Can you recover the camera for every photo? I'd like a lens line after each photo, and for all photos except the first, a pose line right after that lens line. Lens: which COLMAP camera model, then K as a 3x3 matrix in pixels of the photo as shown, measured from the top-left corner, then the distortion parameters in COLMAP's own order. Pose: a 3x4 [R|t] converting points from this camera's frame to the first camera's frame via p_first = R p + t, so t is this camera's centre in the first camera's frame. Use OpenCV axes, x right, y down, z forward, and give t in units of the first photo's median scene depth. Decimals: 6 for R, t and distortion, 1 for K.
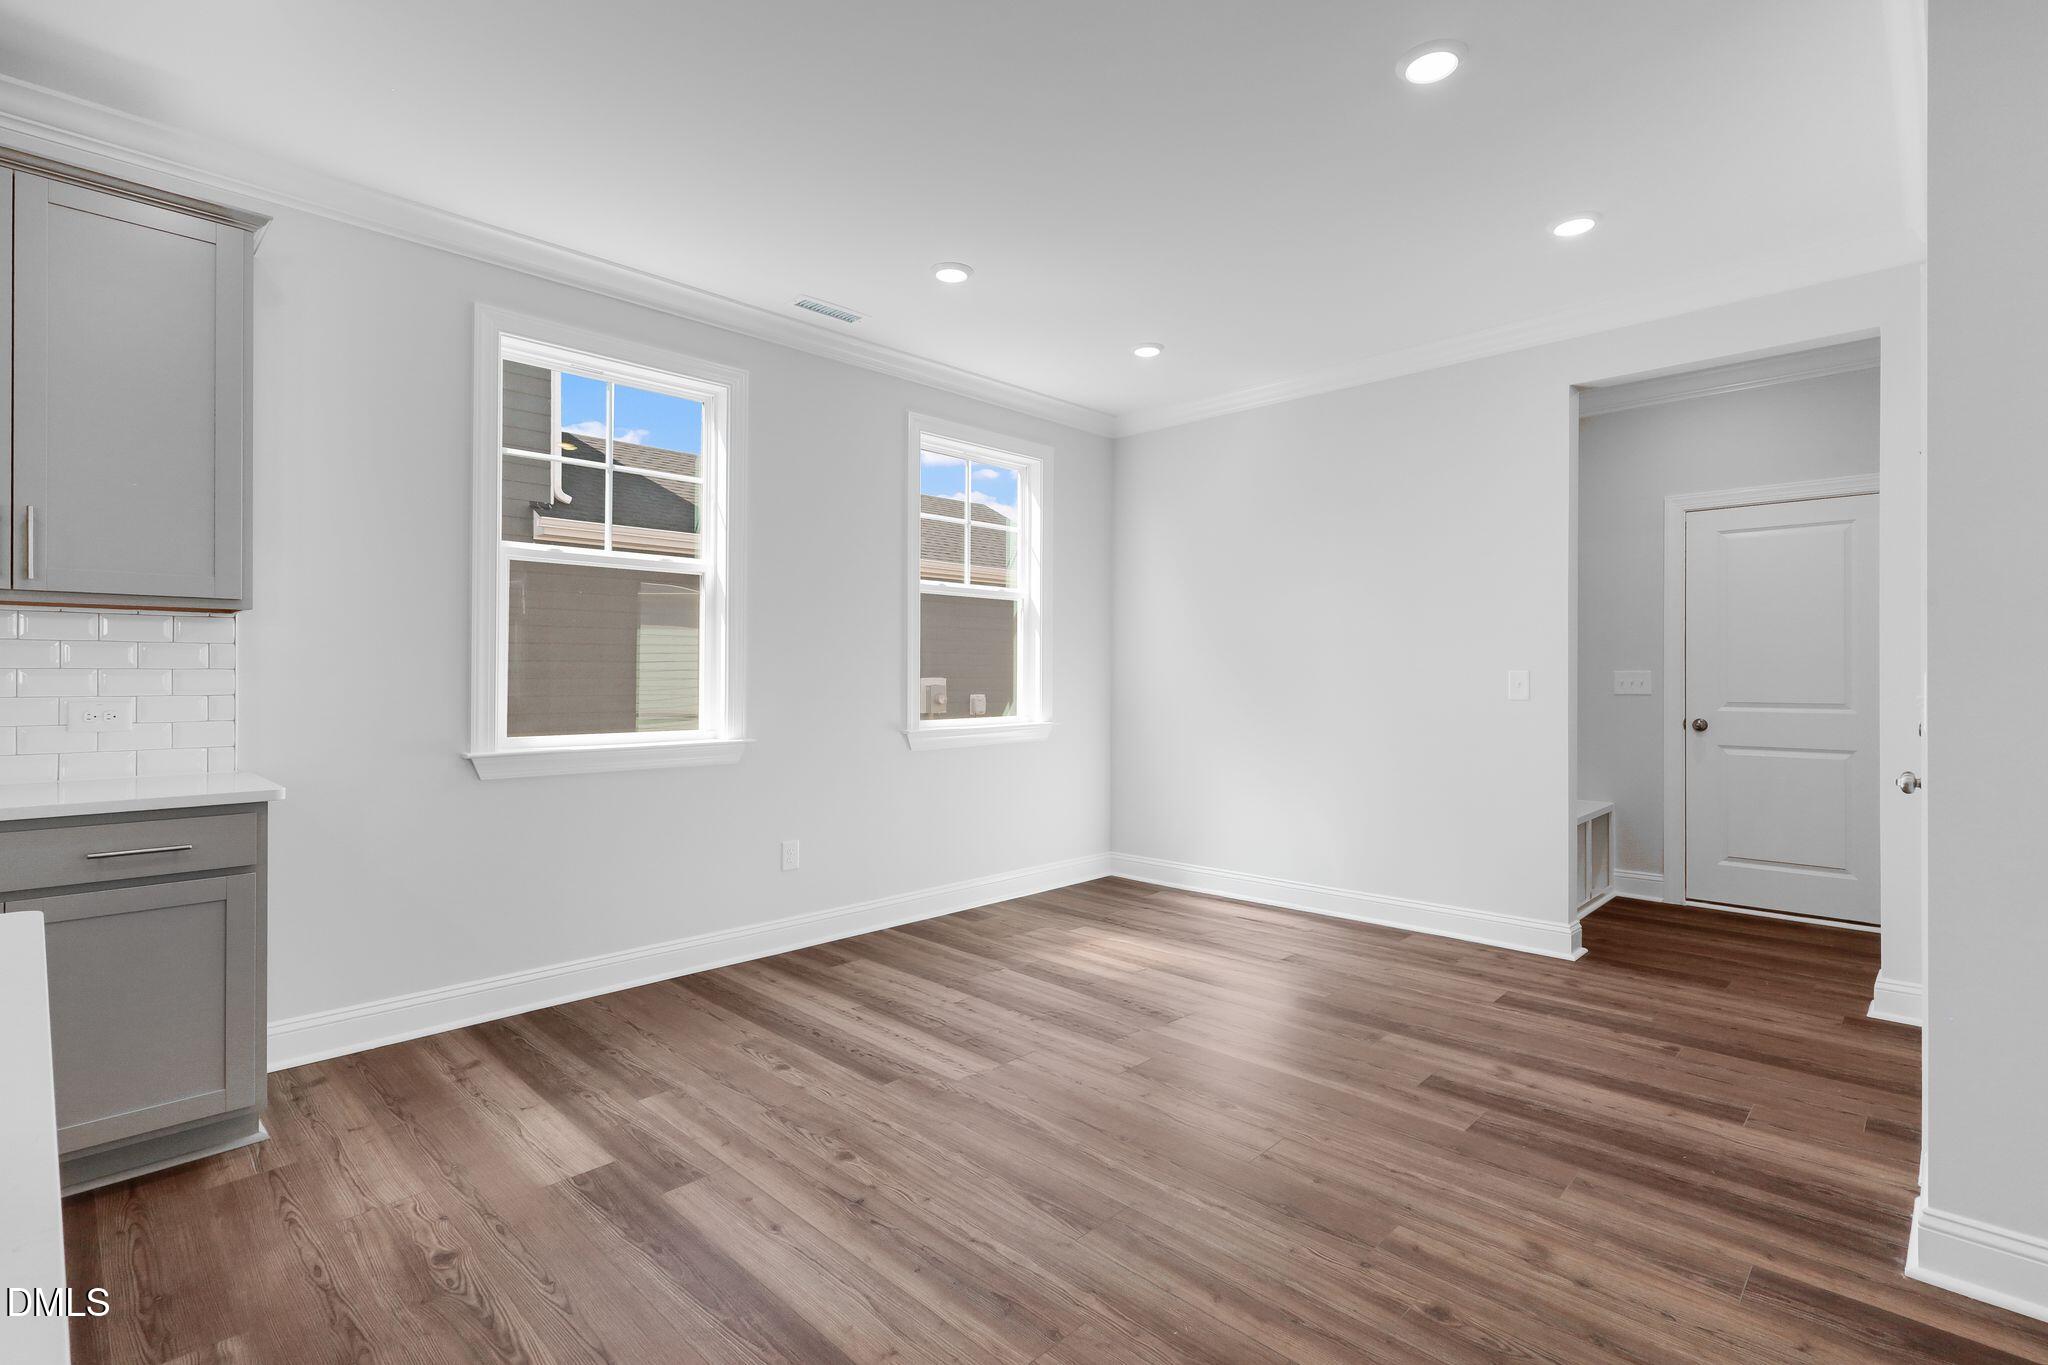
lens RADIAL K [[958.4, 0, 1032.7], [0, 958.4, 666.2], [0, 0, 1]] dist [-0.000342, 0.000324]
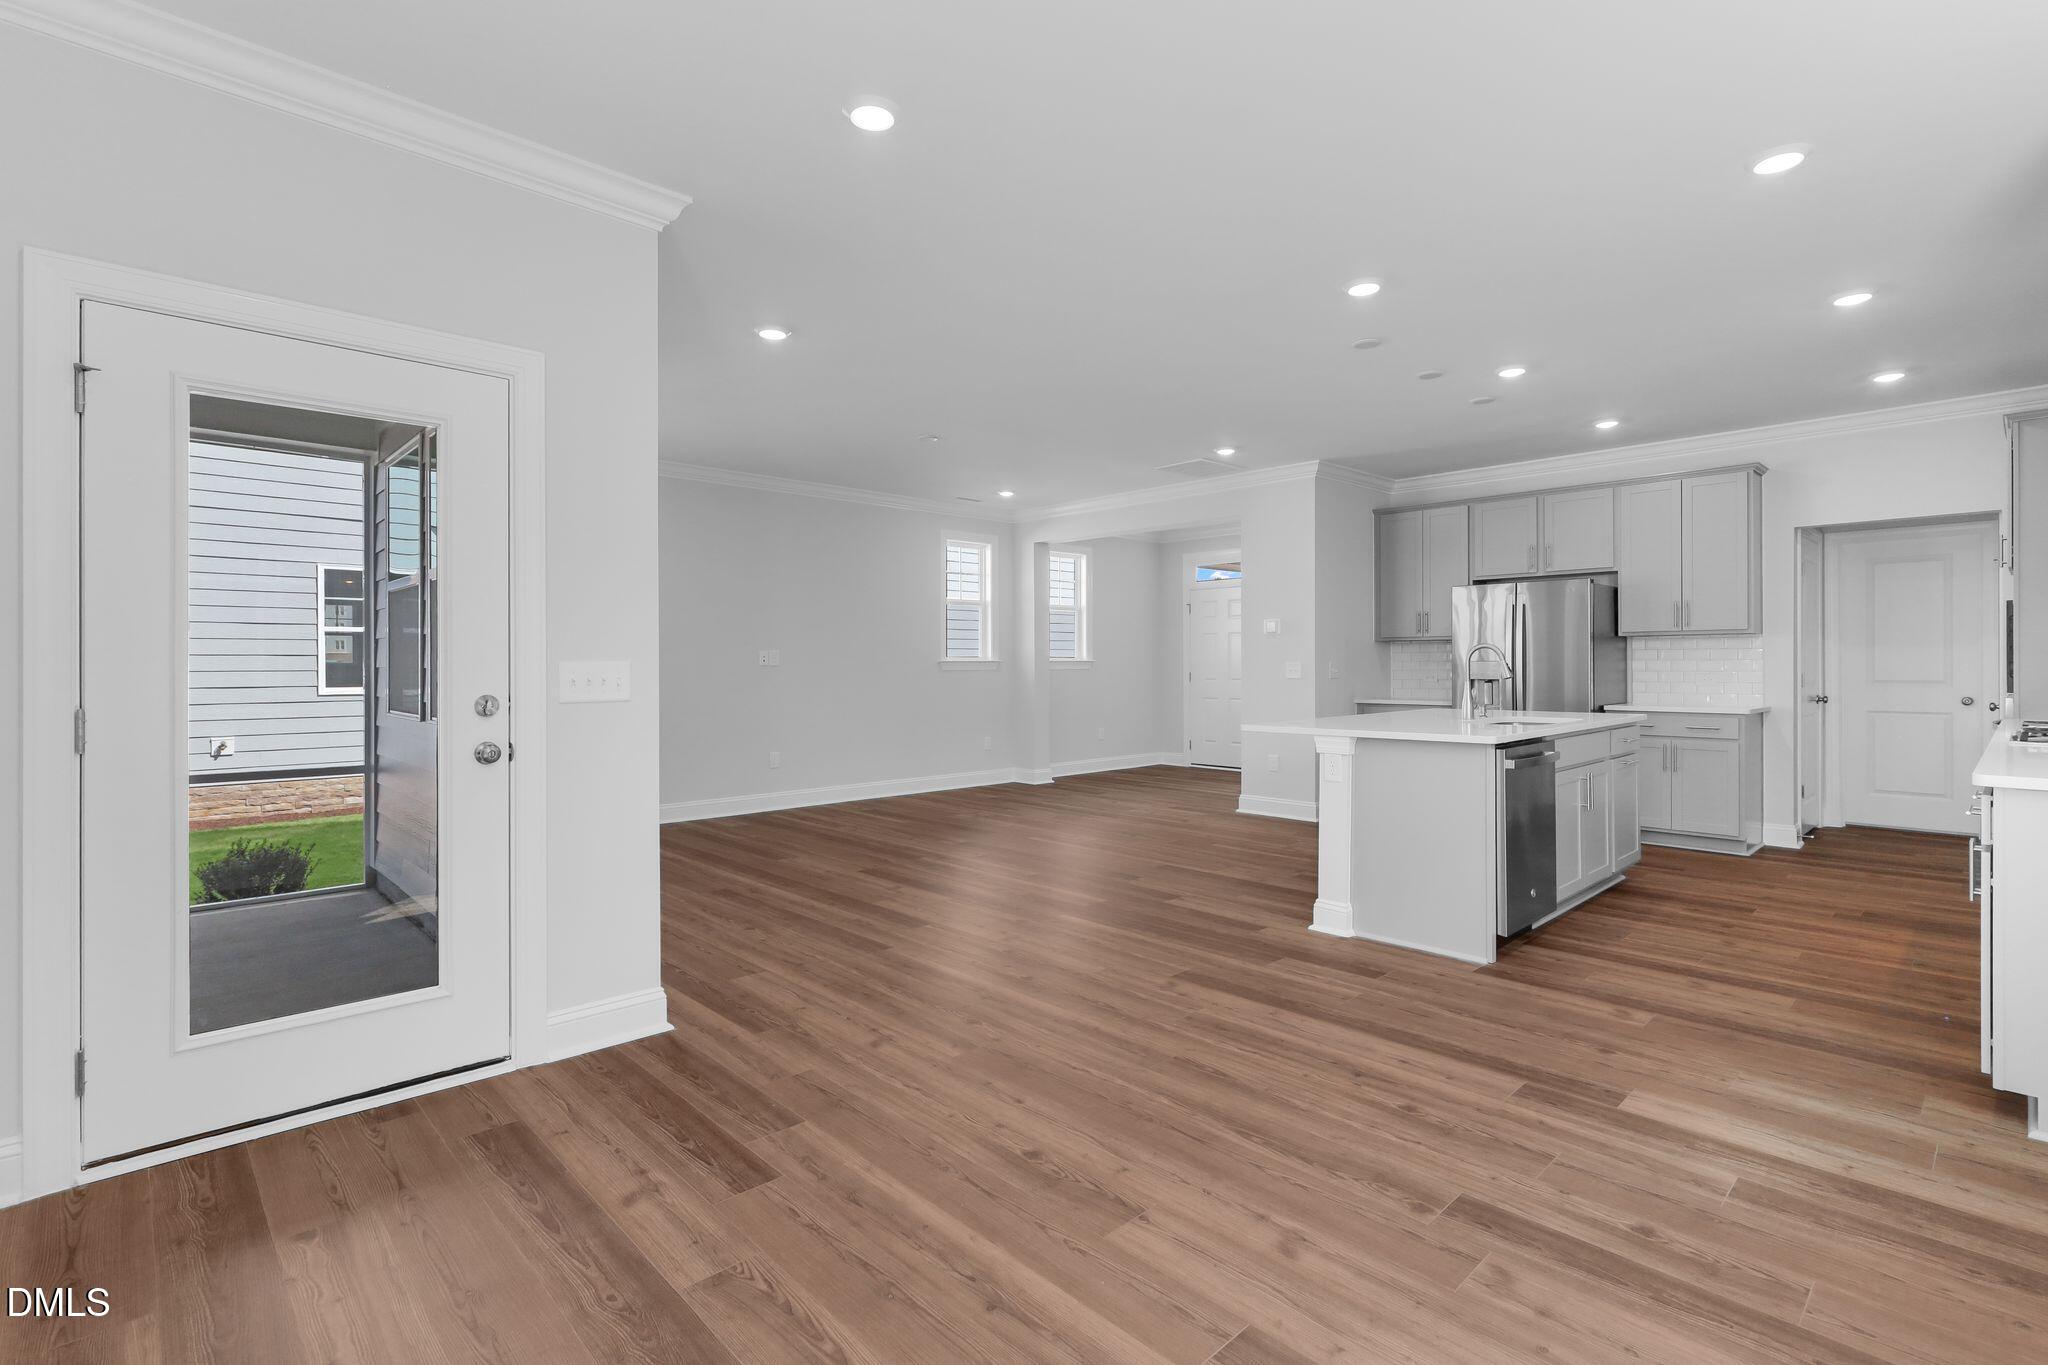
lens RADIAL K [[958.4, 0, 1032.7], [0, 958.4, 666.2], [0, 0, 1]] dist [-0.000342, 0.000324]
pose [[-0.999420, 0.000244, 0.034051, 0.164669], [0.000005, 0.999976, -0.006999, 0.017184], [-0.034051, -0.006994, -0.999396, 1.805816]]
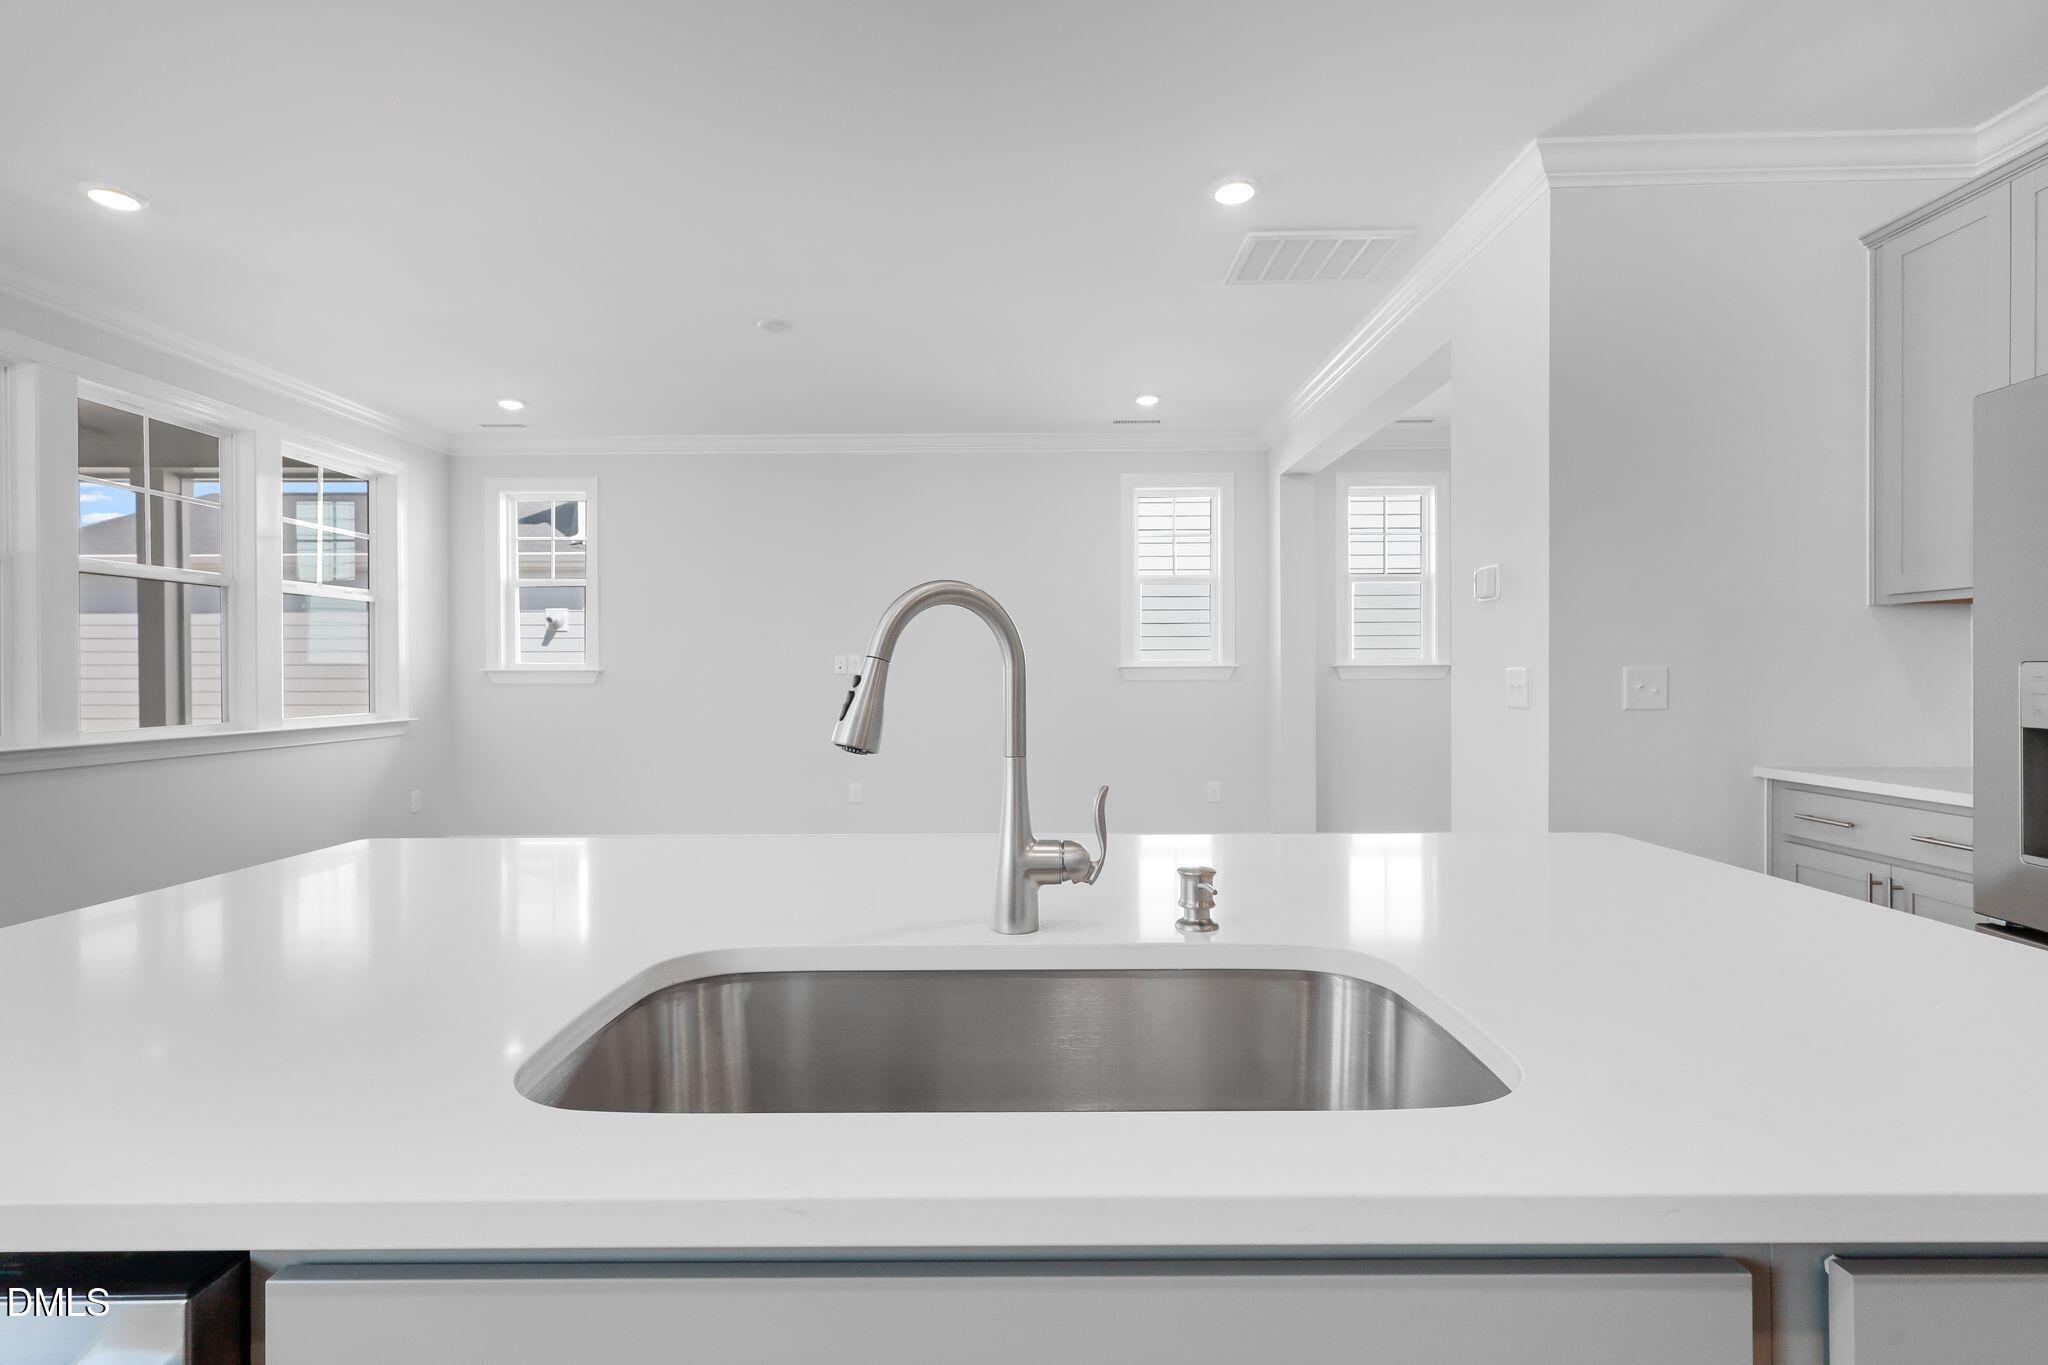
lens RADIAL K [[949.4, 0, 1032.3], [0, 949.4, 678.0], [0, 0, 1]] dist [0.000573, 0.000621]
pose [[-0.695625, -0.003948, 0.718394, -0.866389], [-0.004946, 0.999988, 0.000706, 0.003377], [-0.718388, -0.003062, -0.695636, 0.249790]]
